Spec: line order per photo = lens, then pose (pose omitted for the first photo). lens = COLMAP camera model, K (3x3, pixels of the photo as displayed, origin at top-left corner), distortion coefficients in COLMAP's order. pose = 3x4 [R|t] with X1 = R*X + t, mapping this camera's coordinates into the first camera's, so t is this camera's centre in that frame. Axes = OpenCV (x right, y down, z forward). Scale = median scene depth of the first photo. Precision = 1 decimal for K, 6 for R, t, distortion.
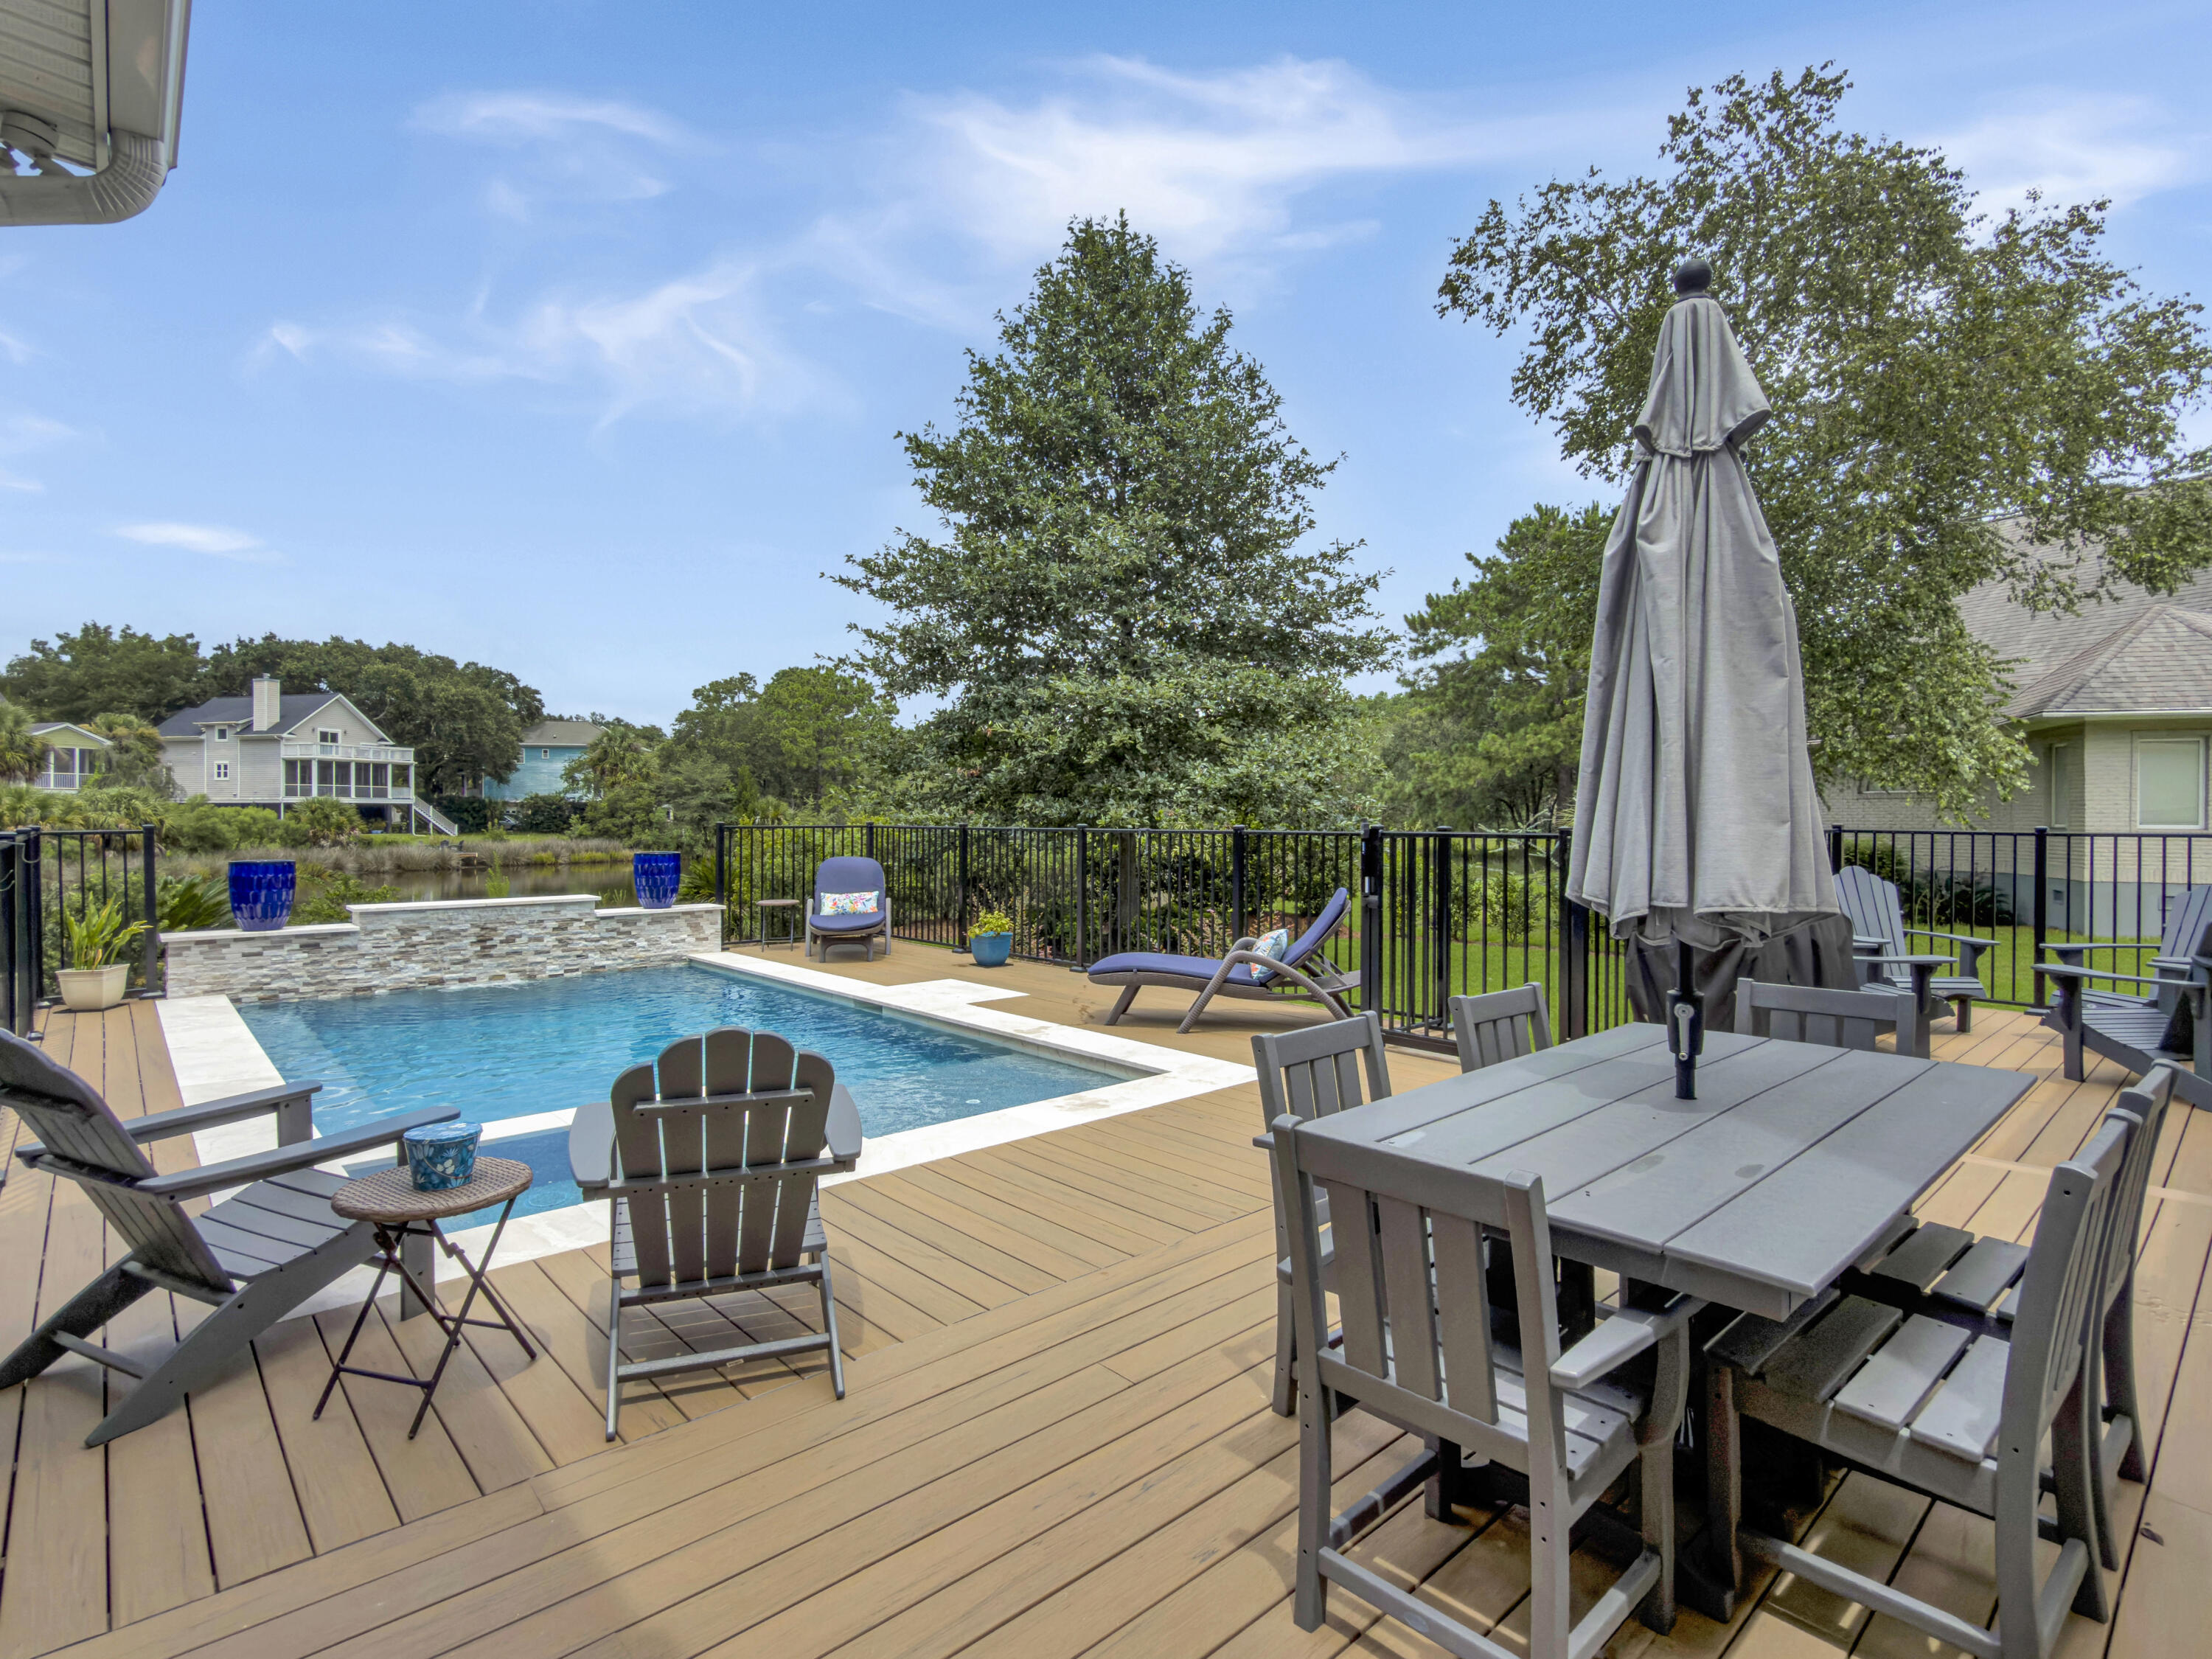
lens RADIAL K [[1098.0, 0, 1104.7], [0, 1098.0, 826.1], [0, 0, 1]] dist [-0.005803, -0.001240]
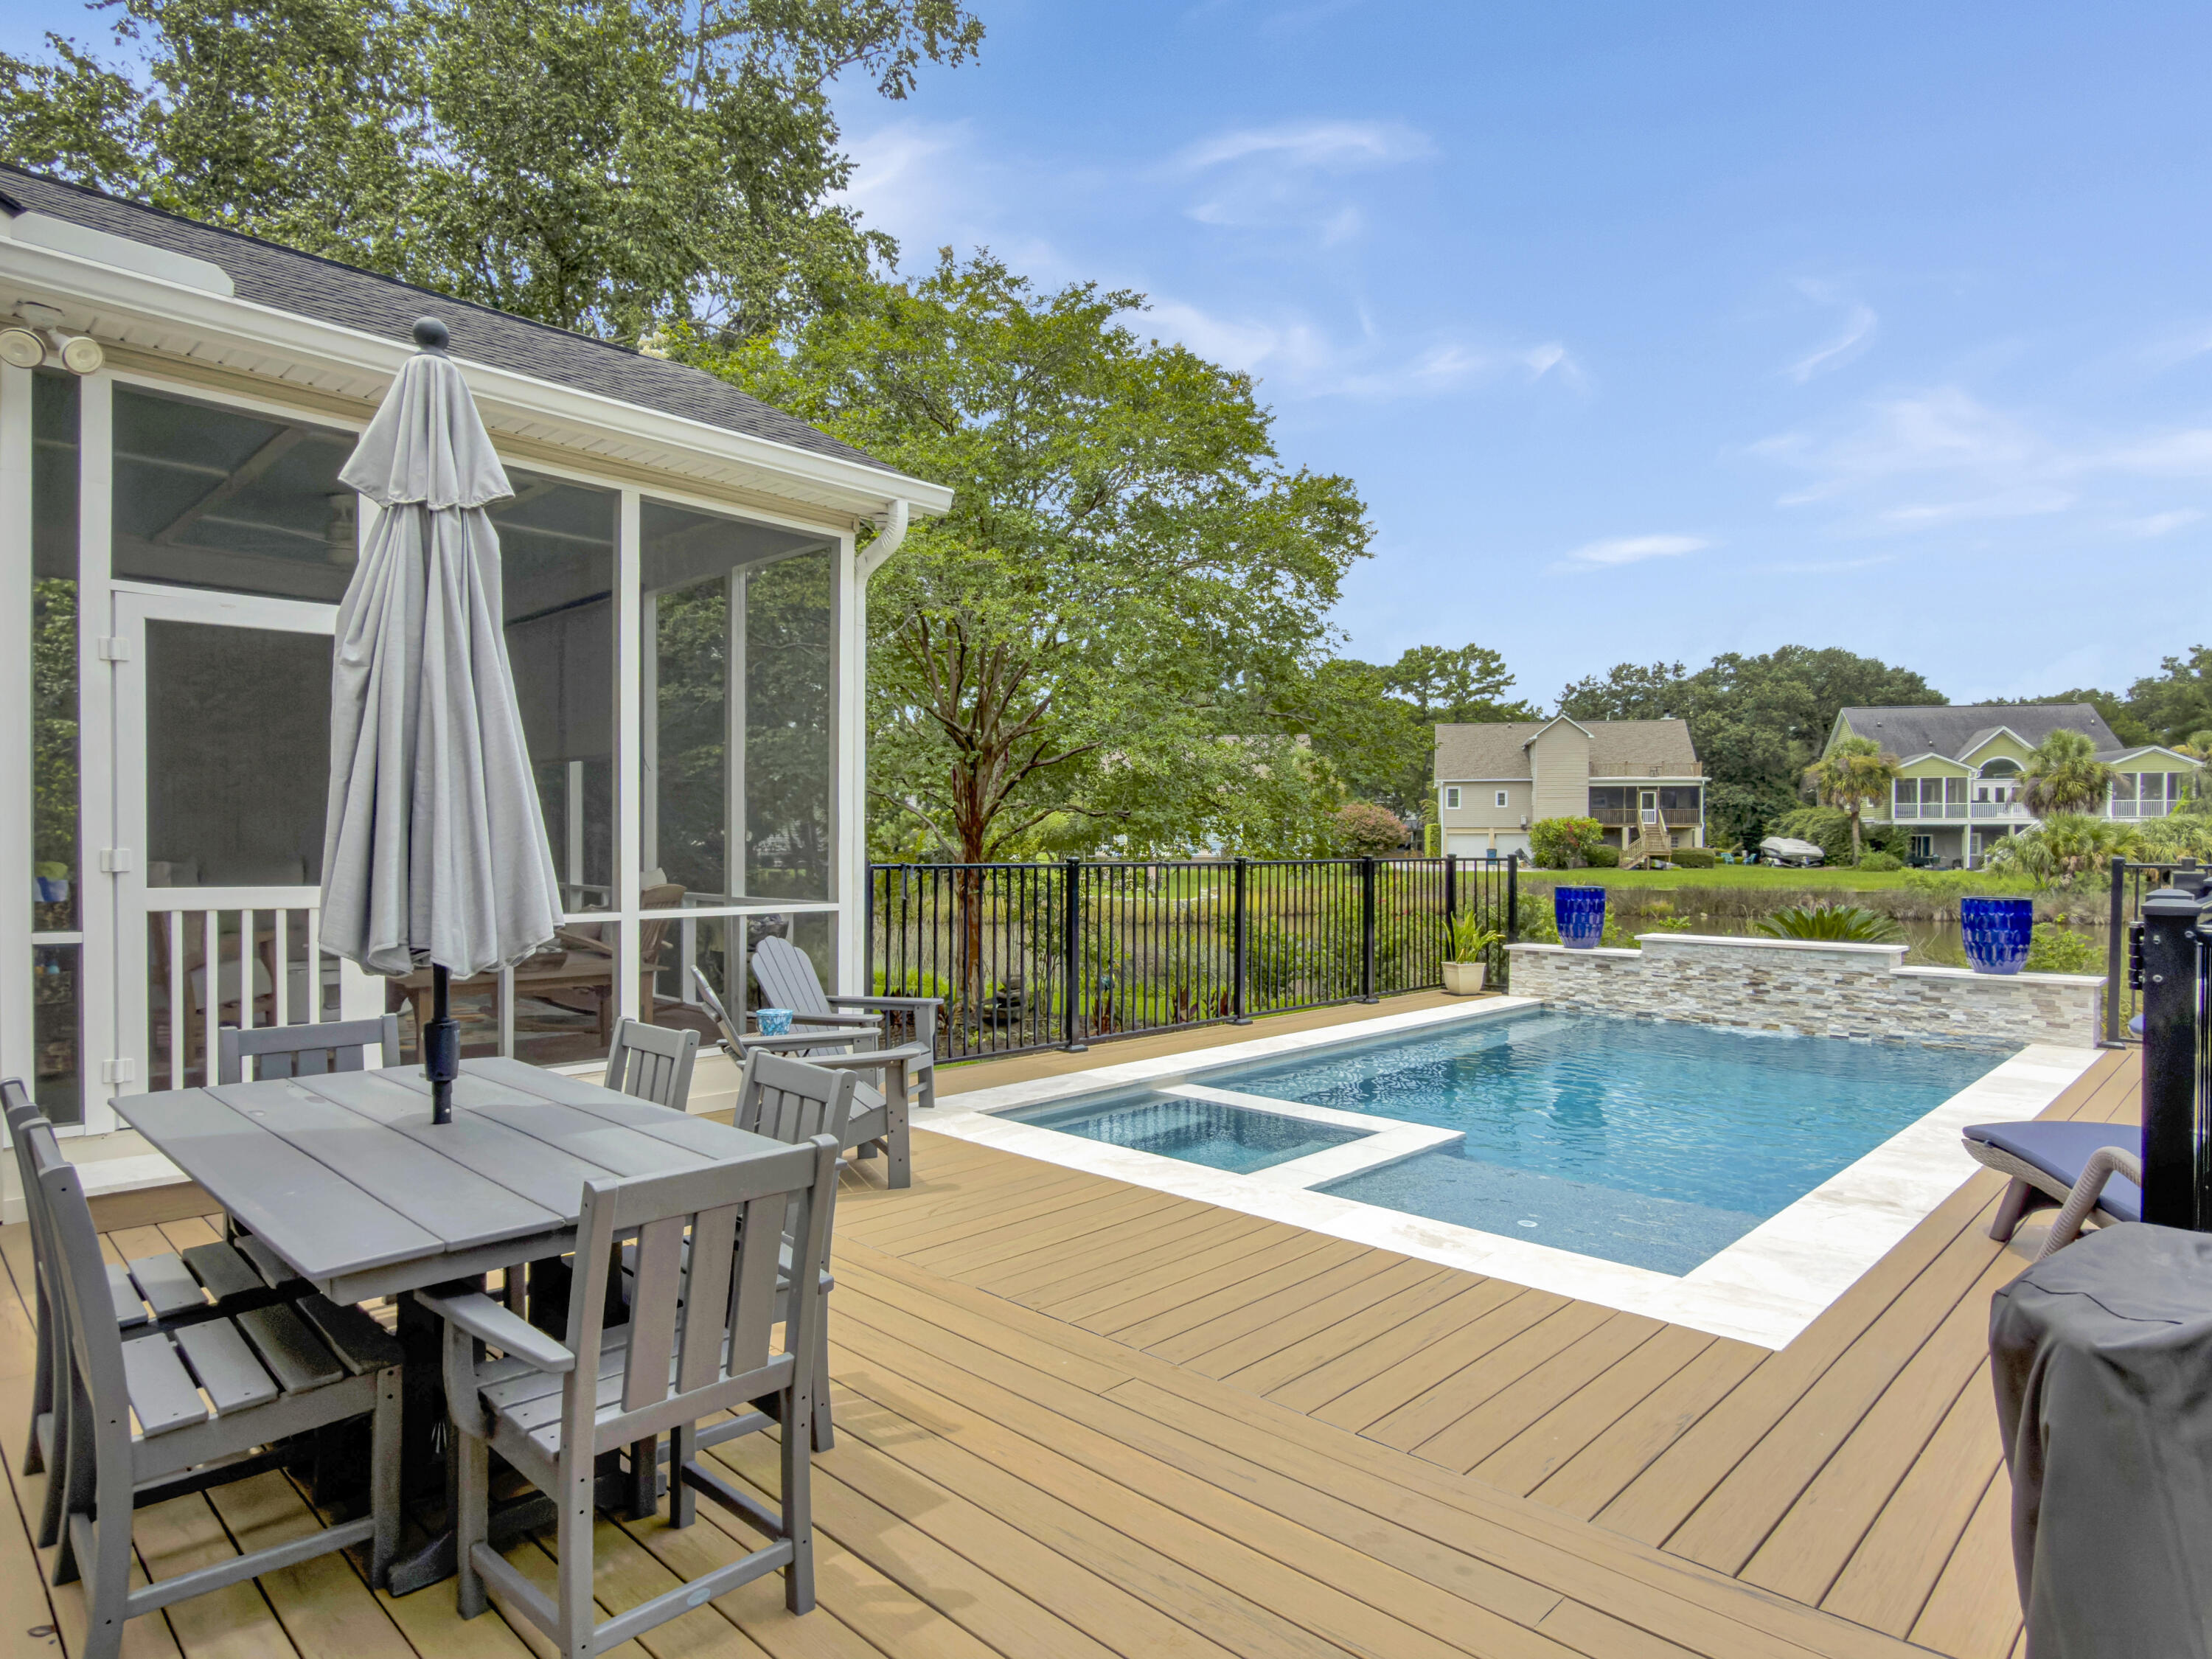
lens RADIAL K [[1252.8, 0, 1104.8], [0, 1252.8, 840.7], [0, 0, 1]] dist [0.000414, 0.001137]
pose [[0.061834, -0.002610, -0.998083, 0.431197], [-0.011515, 0.999928, -0.003329, -0.005138], [0.998020, 0.011698, 0.061800, 0.381014]]
